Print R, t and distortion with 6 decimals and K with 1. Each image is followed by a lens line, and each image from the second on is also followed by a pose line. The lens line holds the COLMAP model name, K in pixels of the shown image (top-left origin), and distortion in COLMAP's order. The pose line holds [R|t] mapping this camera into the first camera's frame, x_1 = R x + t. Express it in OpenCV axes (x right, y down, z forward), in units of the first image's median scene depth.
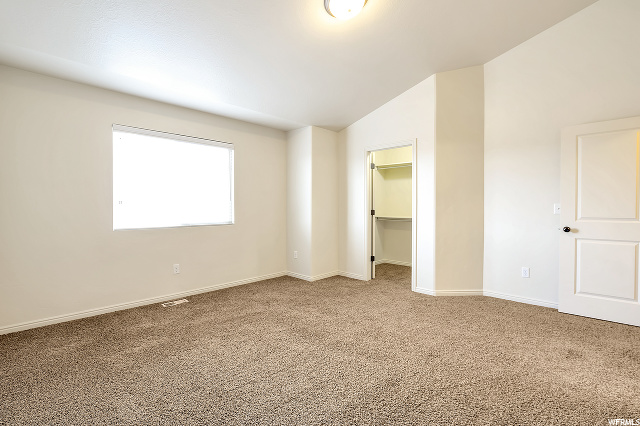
lens RADIAL K [[290.6, 0, 319.9], [0, 290.6, 204.5], [0, 0, 1]] dist [-0.019778, -0.000162]
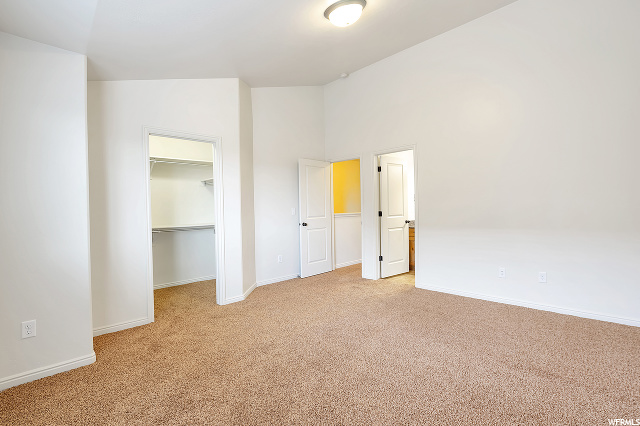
lens RADIAL K [[290.6, 0, 319.9], [0, 290.6, 204.5], [0, 0, 1]] dist [-0.019778, -0.000162]
pose [[0.049411, -0.010516, 0.998723, -0.501595], [-0.006403, 0.999921, 0.010846, -0.026223], [-0.998758, -0.006930, 0.049340, 0.570290]]
